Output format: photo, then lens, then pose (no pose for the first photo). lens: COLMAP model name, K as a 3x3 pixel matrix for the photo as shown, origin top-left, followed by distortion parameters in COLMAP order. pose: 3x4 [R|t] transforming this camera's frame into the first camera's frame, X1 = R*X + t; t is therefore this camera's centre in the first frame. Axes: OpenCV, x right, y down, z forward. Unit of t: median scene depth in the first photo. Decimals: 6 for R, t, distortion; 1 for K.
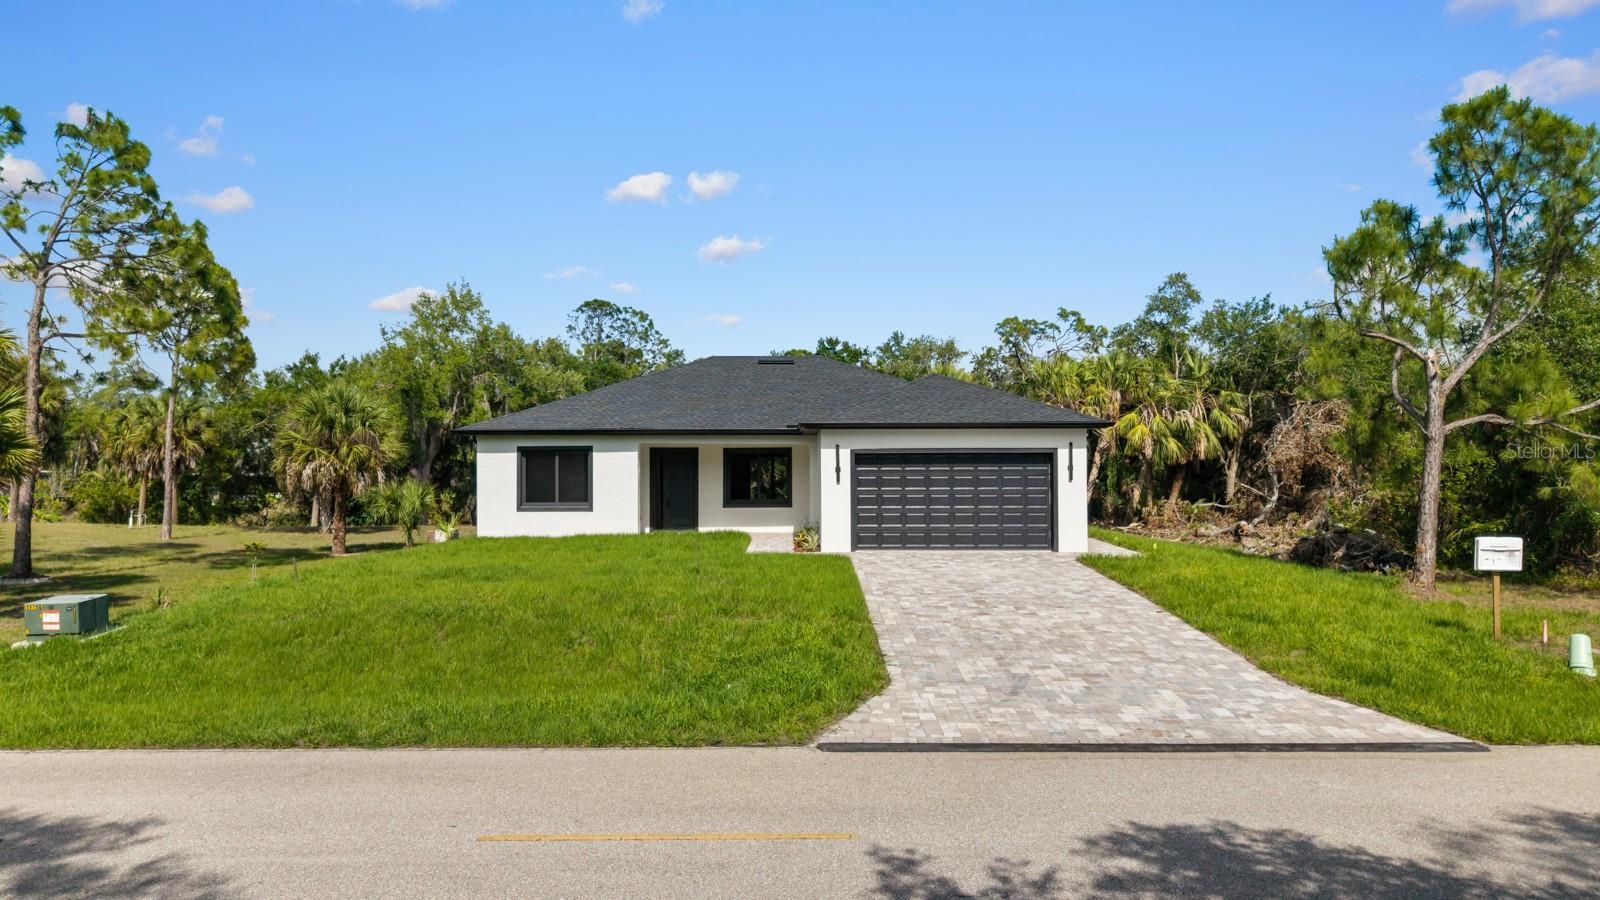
lens RADIAL K [[1063.2, 0, 807.5], [0, 1063.2, 424.7], [0, 0, 1]] dist [0.003712, -0.001890]
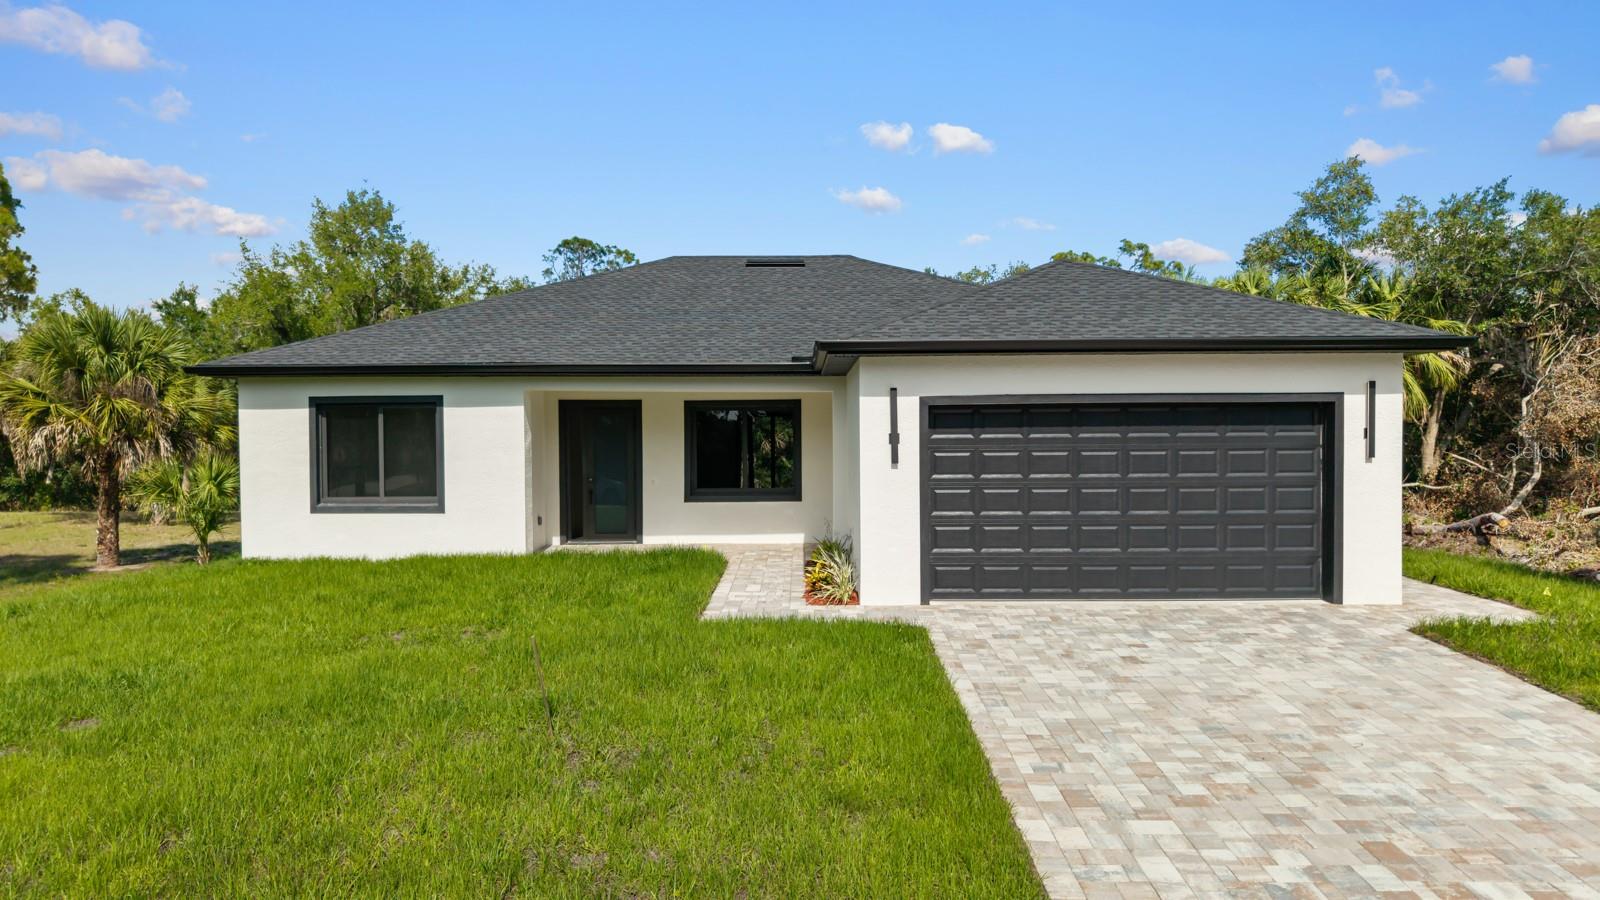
lens RADIAL K [[1063.2, 0, 807.5], [0, 1063.2, 424.7], [0, 0, 1]] dist [0.003712, -0.001890]
pose [[0.999940, -0.002376, -0.010724, -0.005376], [0.002738, 0.999424, 0.033822, 0.016843], [0.010637, -0.033849, 0.999370, 0.444587]]
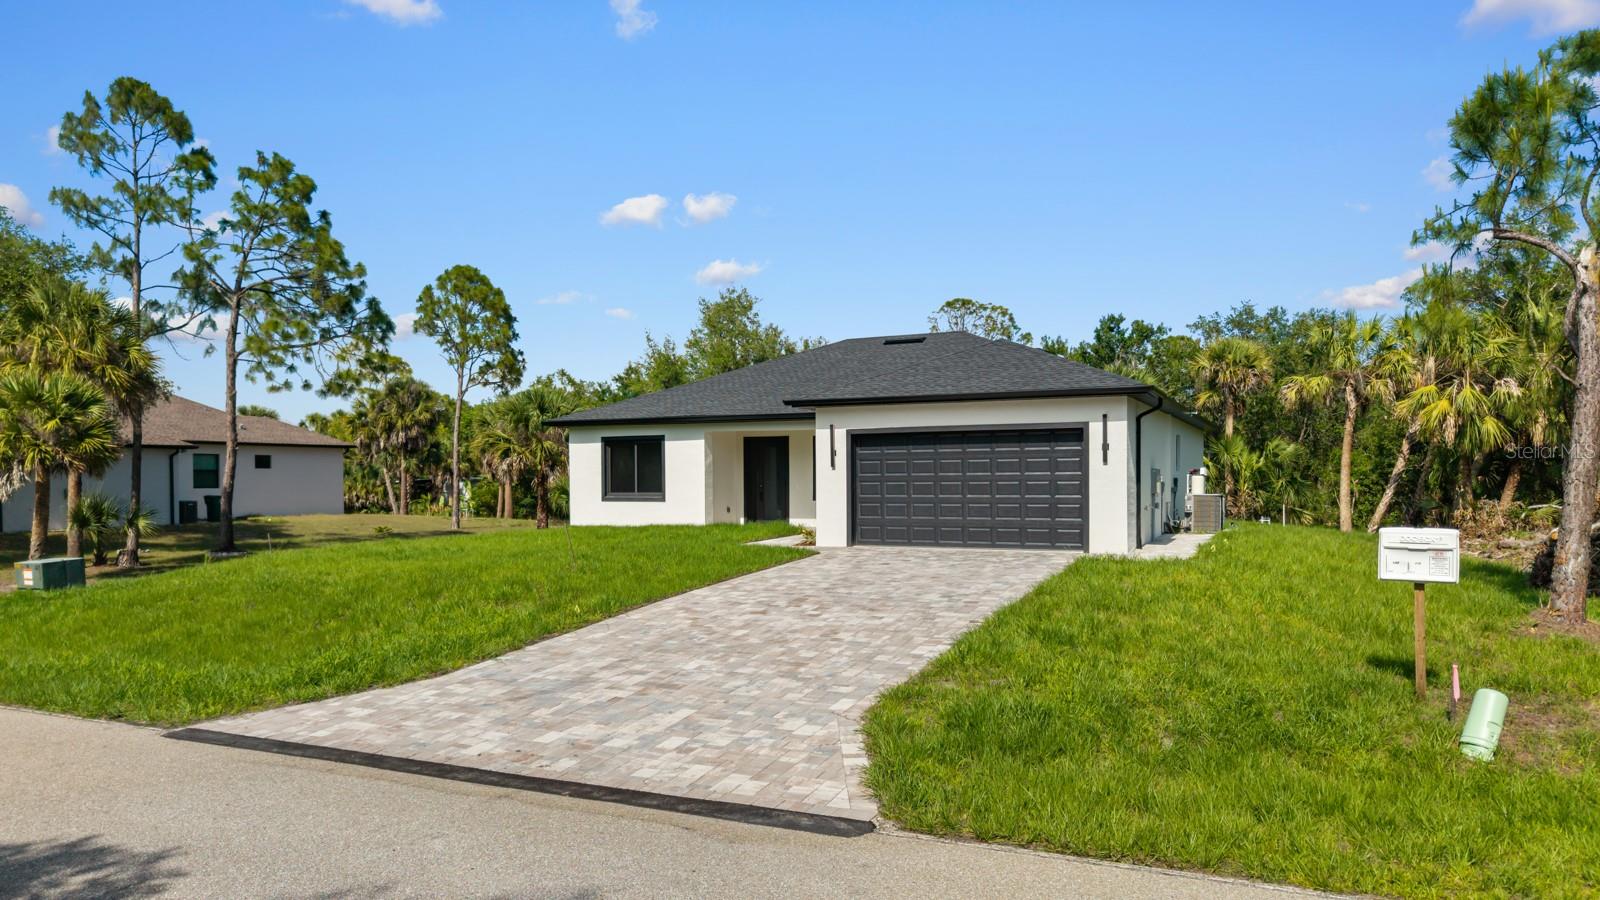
lens RADIAL K [[1092.5, 0, 800.0], [0, 1092.5, 450.0], [0, 0, 1]] dist [0.039563, -0.001458]
pose [[0.898842, -0.013202, -0.438073, 0.350111], [0.019093, 0.999777, 0.009045, 0.027203], [0.437856, -0.016494, 0.898894, 0.150663]]
